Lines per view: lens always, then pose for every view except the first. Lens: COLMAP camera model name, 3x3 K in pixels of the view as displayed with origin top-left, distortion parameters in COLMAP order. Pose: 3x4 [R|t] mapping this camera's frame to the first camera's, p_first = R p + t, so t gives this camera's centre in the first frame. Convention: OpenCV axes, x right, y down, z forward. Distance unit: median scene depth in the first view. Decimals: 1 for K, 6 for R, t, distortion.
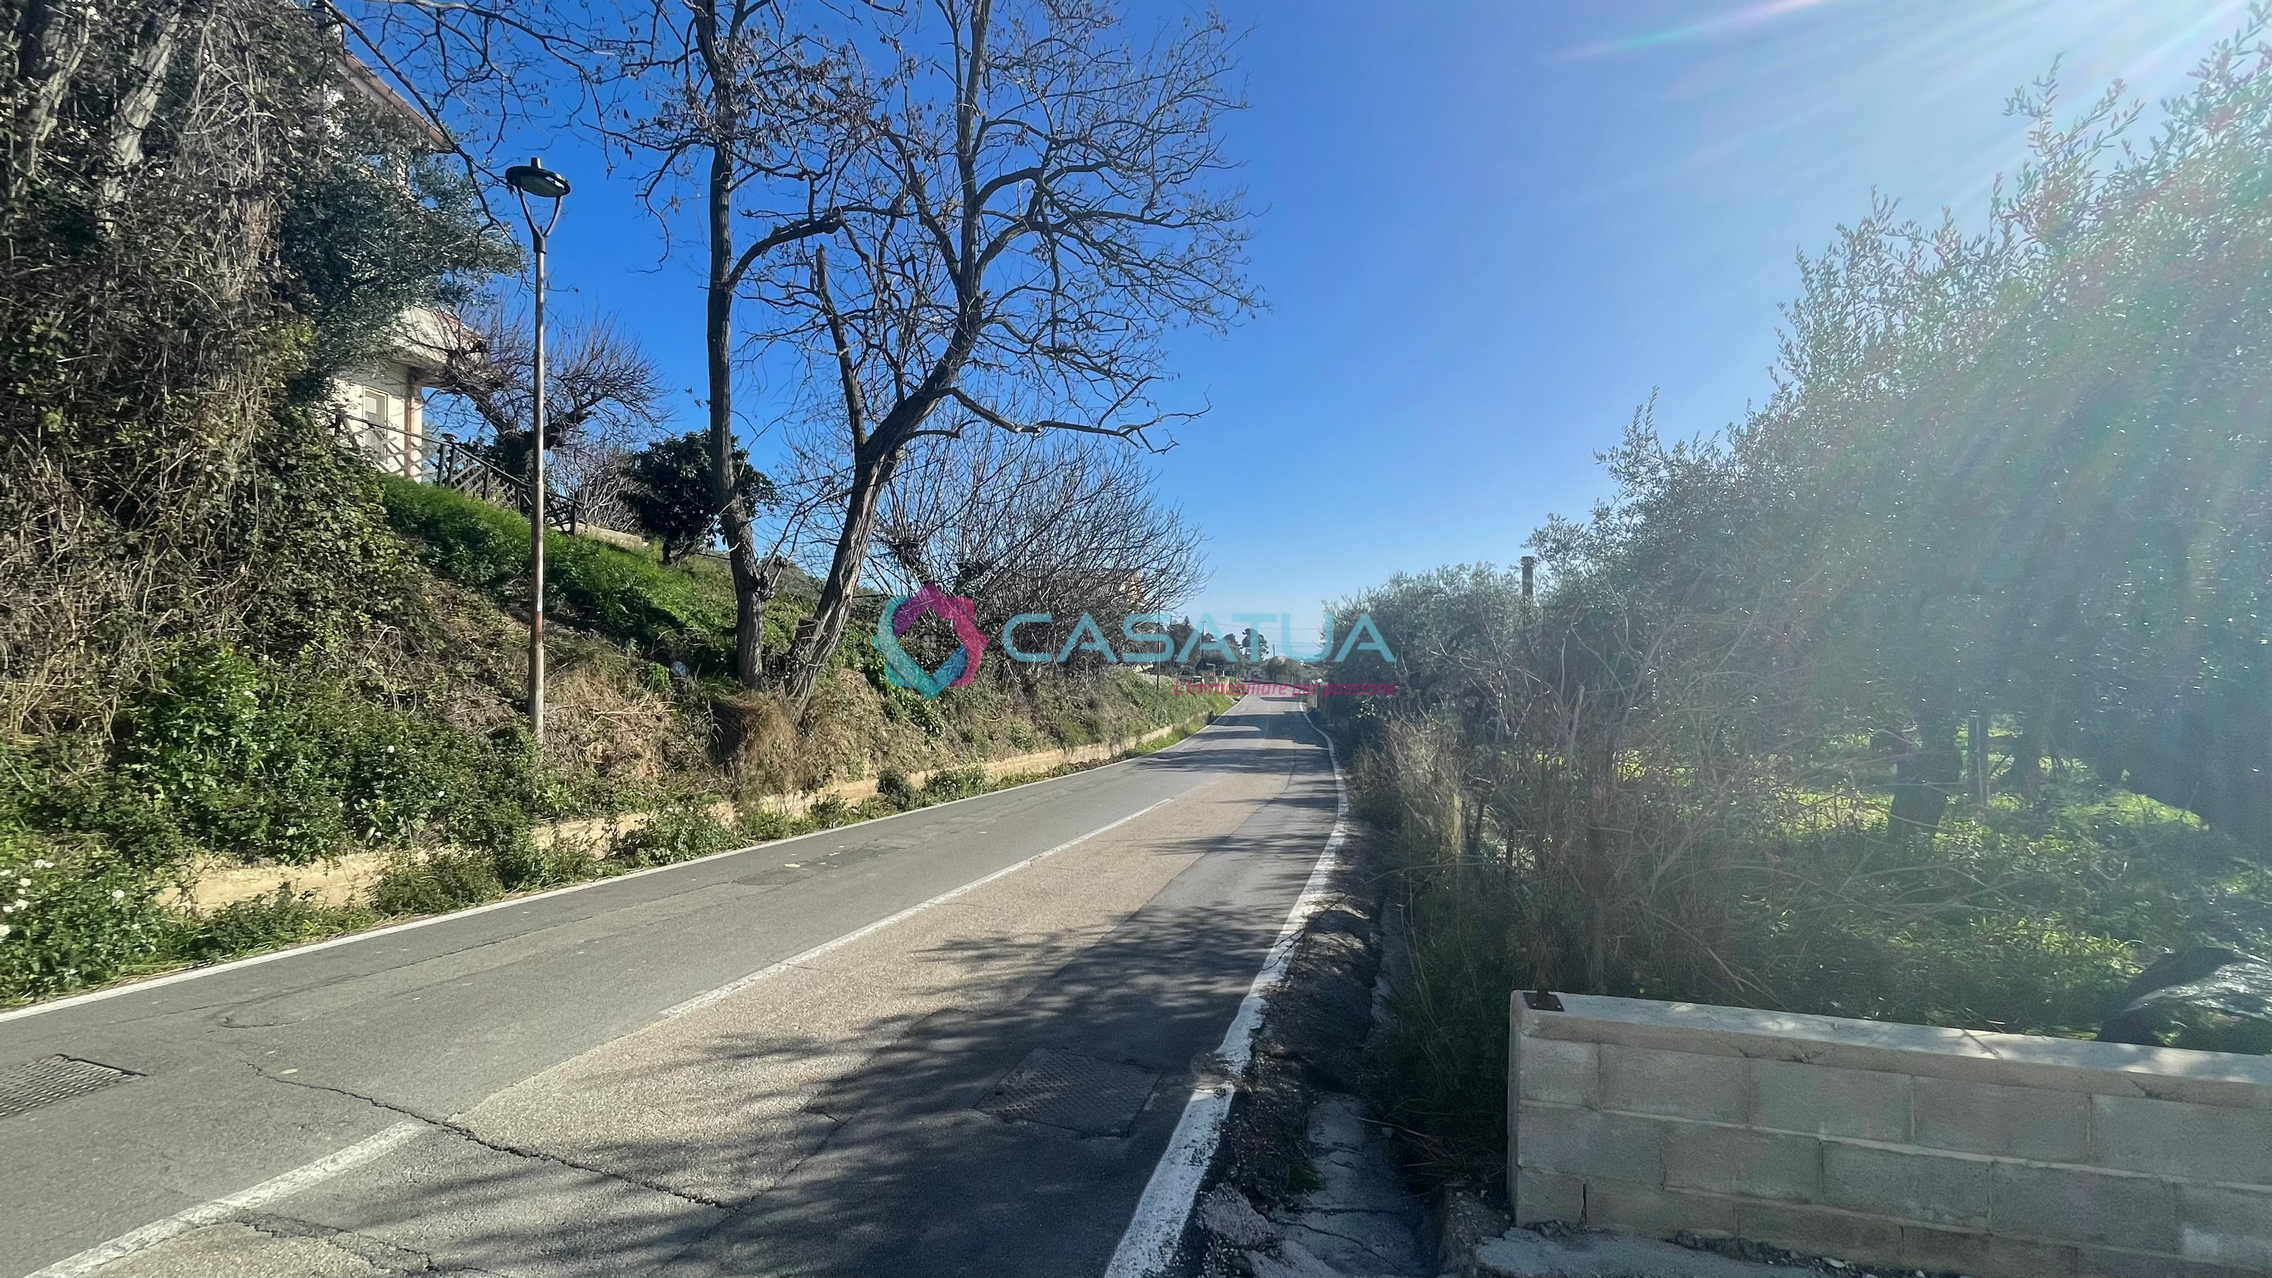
lens RADIAL K [[918.9, 0, 1126.1], [0, 918.9, 638.4], [0, 0, 1]] dist [-0.002877, 0.001118]
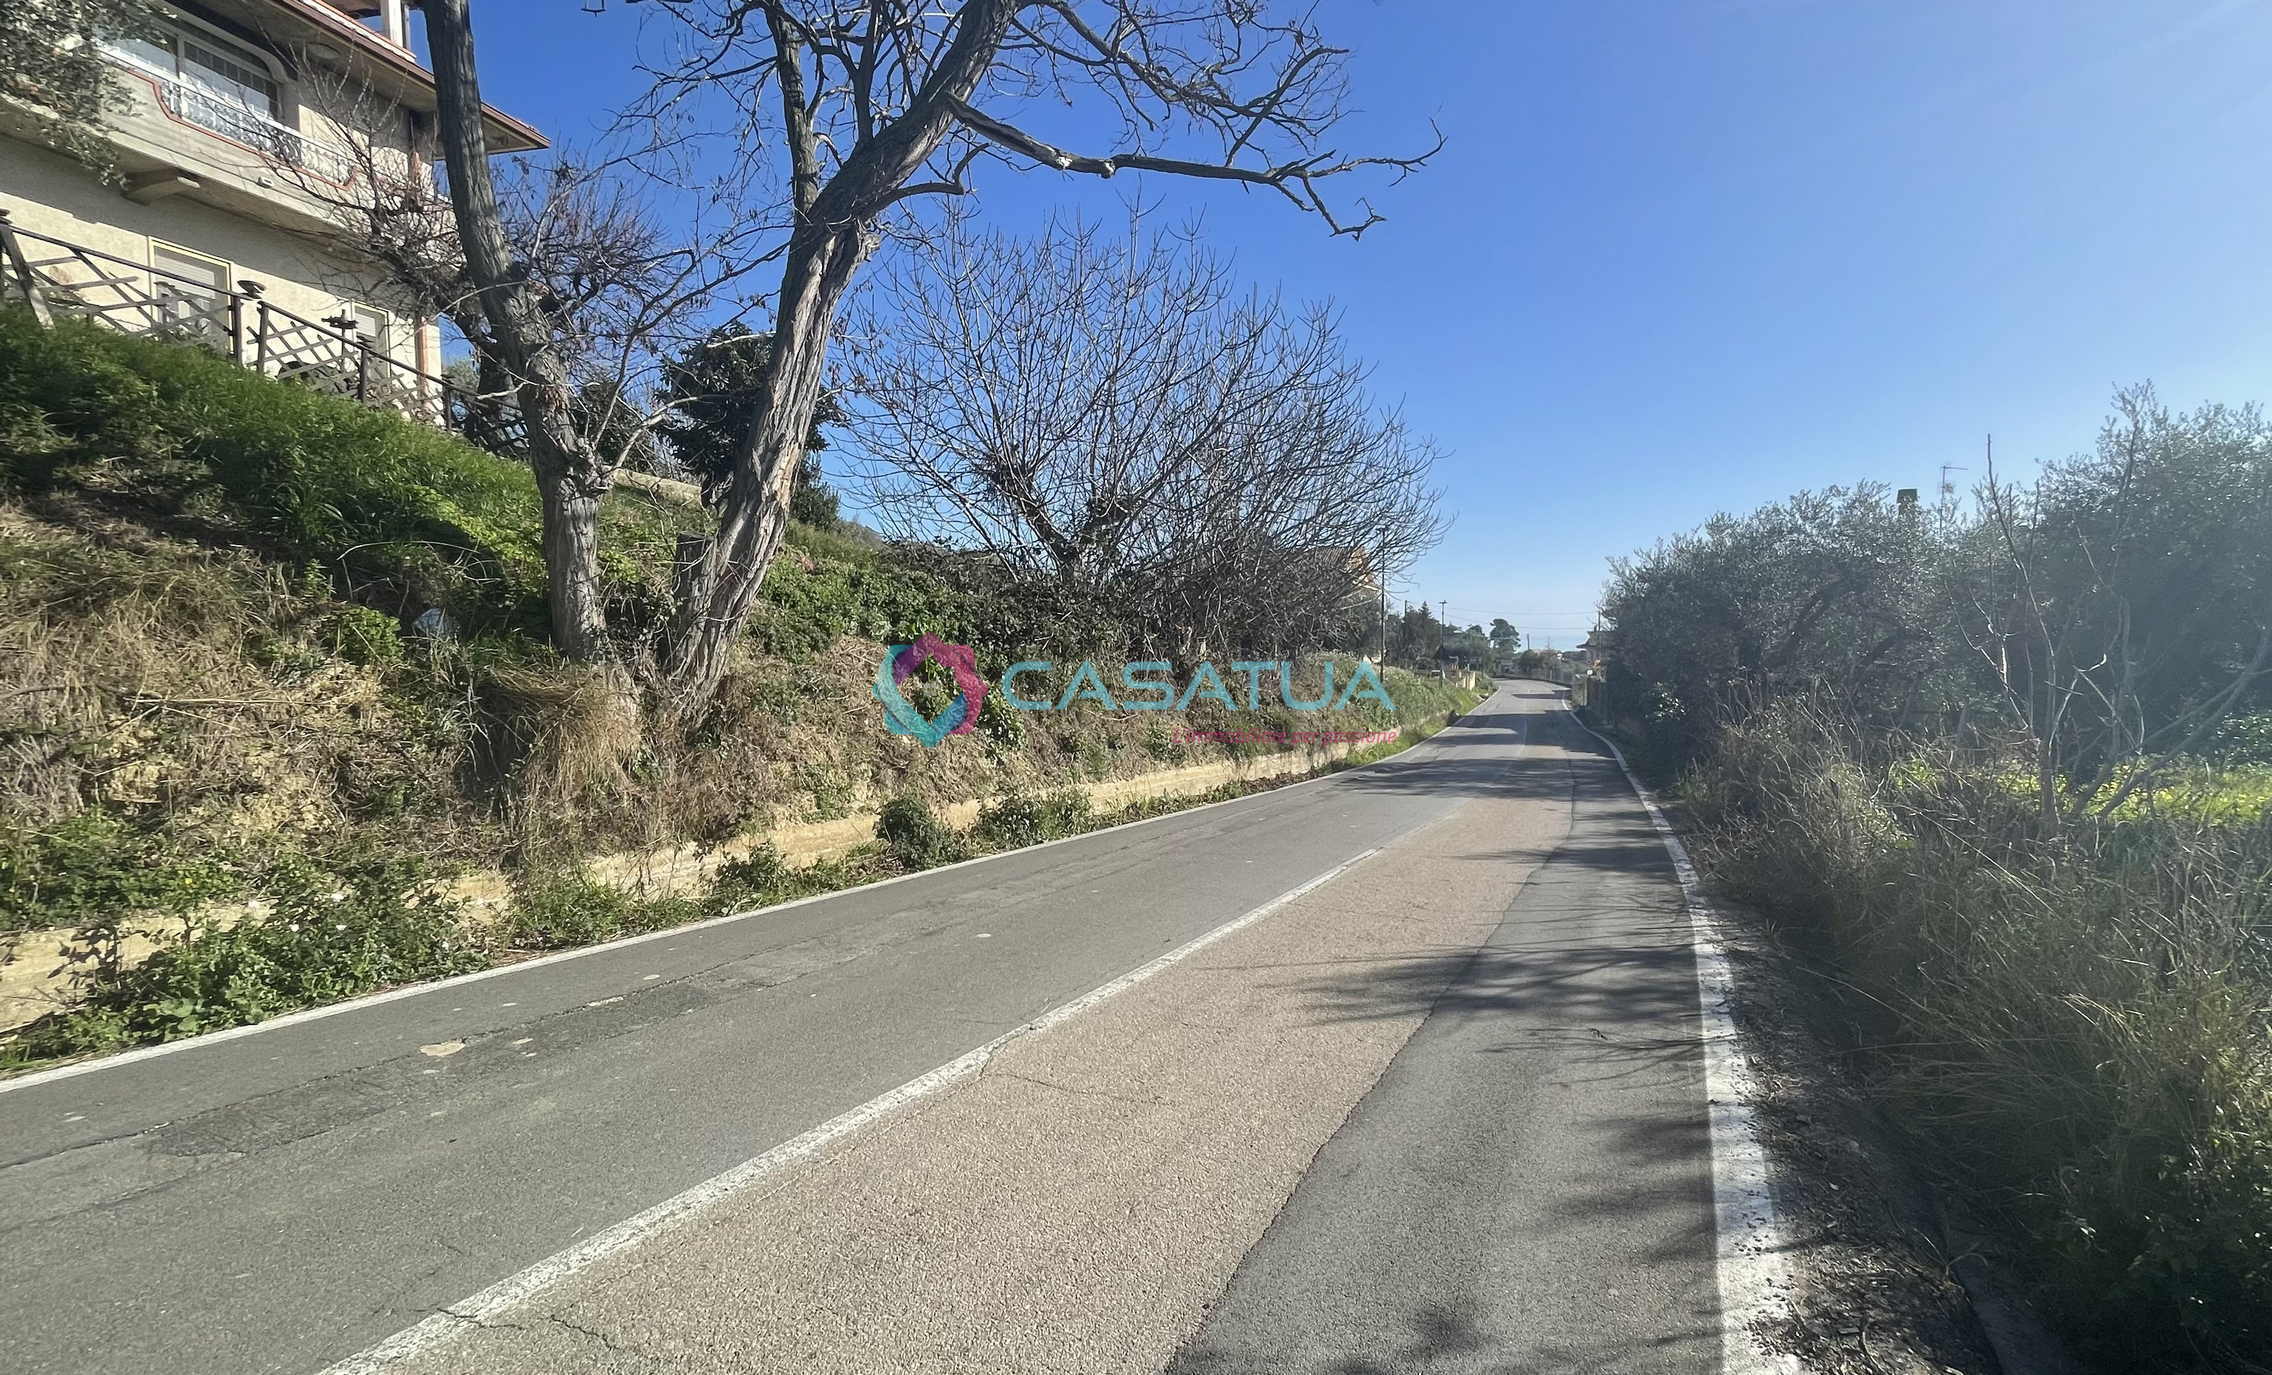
lens RADIAL K [[911.8, 0, 1236.7], [0, 911.8, 691.0], [0, 0, 1]] dist [-0.001577, -0.000107]
pose [[0.989654, -0.005033, -0.143383, 0.043586], [0.012893, 0.998461, 0.053938, 0.038599], [0.142891, -0.055229, 0.988196, 0.406380]]
